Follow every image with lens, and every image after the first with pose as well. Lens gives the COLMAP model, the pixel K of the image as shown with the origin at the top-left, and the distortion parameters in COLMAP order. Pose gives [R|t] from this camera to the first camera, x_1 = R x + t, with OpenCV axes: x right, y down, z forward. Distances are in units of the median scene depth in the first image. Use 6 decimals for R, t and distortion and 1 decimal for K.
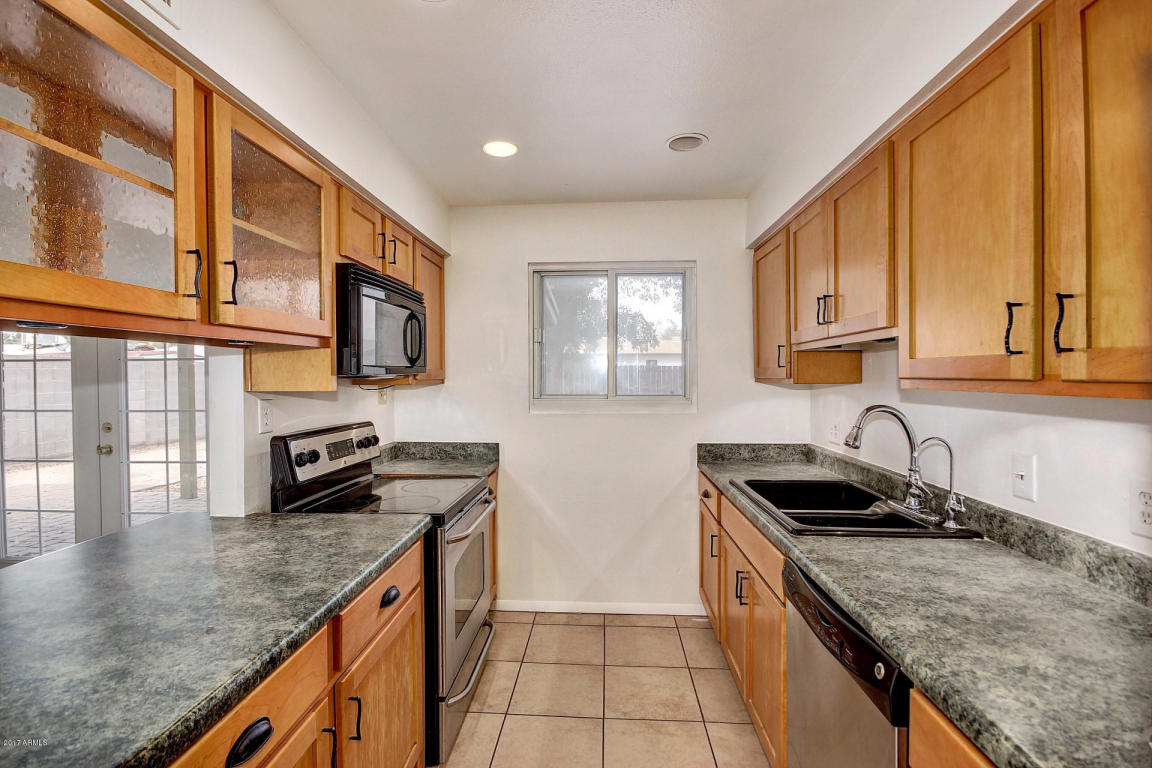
lens RADIAL K [[539.9, 0, 574.2], [0, 539.9, 381.0], [0, 0, 1]] dist [-0.001395, -0.001441]
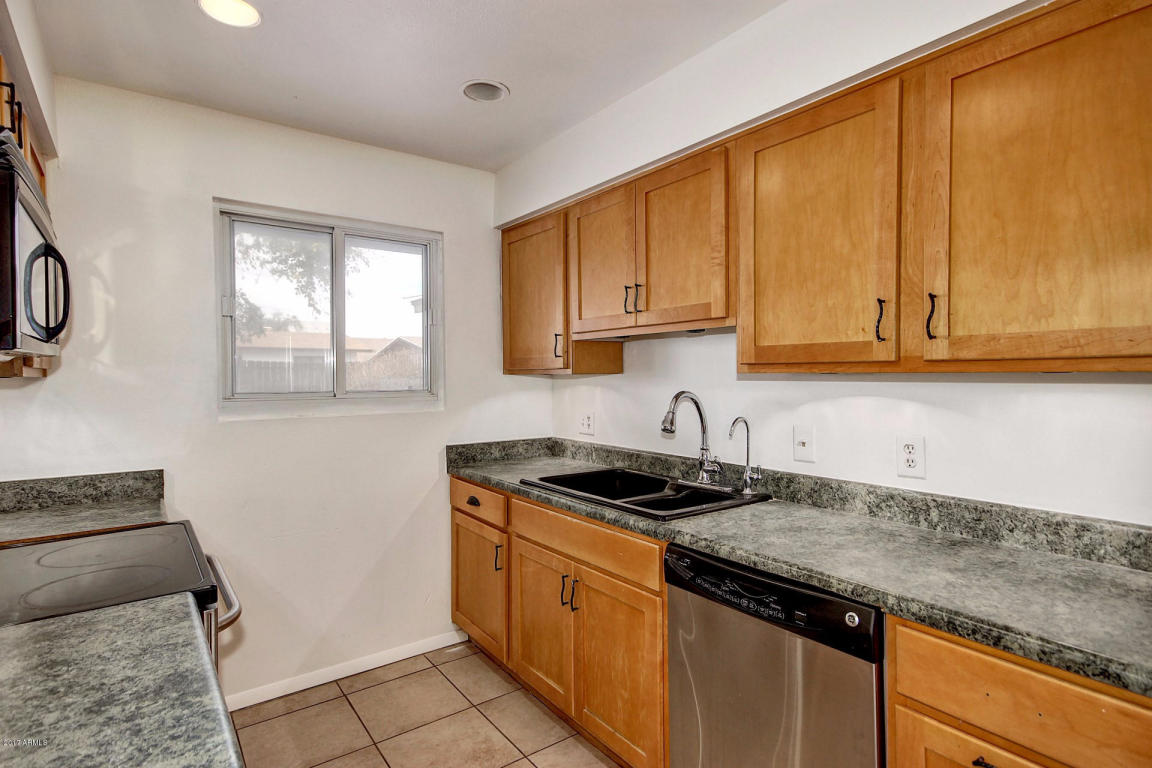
lens RADIAL K [[592.9, 0, 576.0], [0, 592.9, 384.0], [0, 0, 1]] dist [0.019145, -0.000178]
pose [[0.767682, -0.010724, 0.640742, -0.354924], [0.008601, 0.999942, 0.006431, 0.020687], [-0.640774, 0.000573, 0.767730, 0.225944]]
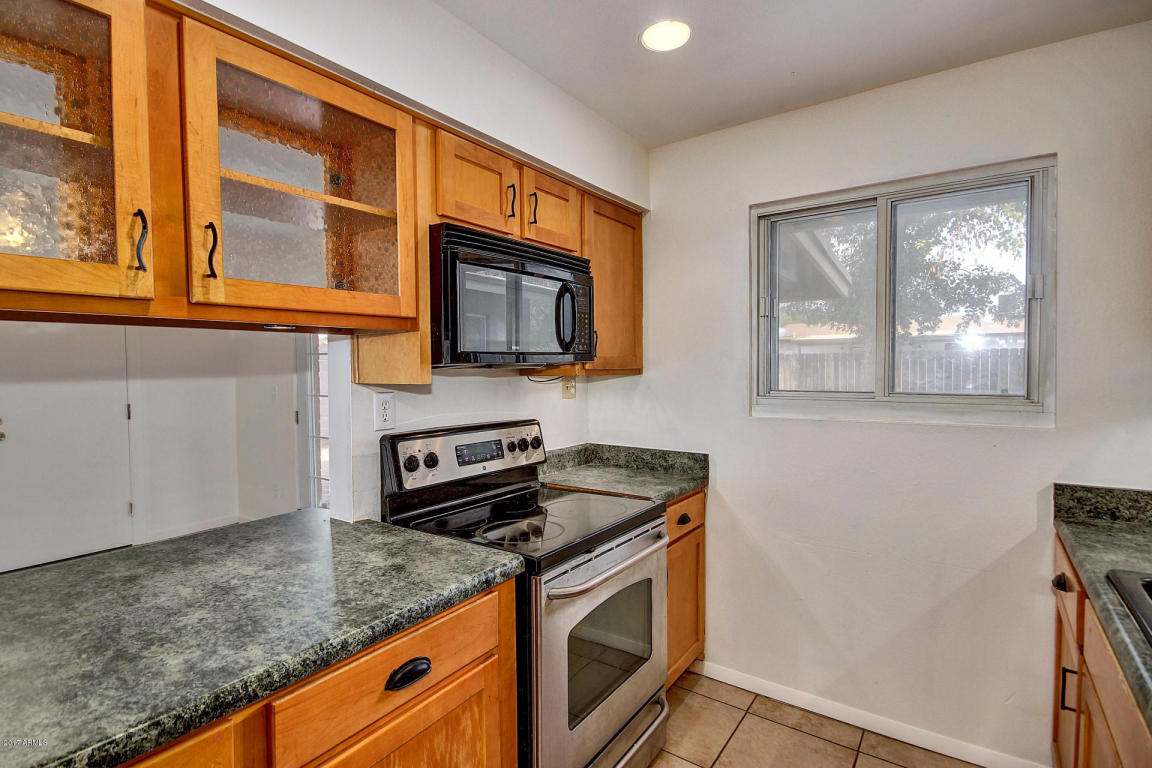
lens RADIAL K [[564.7, 0, 572.2], [0, 564.7, 382.6], [0, 0, 1]] dist [0.022514, -0.016983]
pose [[0.847563, 0.011091, -0.530579, 0.188487], [-0.000284, 0.999791, 0.020446, -0.000933], [0.530694, -0.017178, 0.847389, 0.386916]]
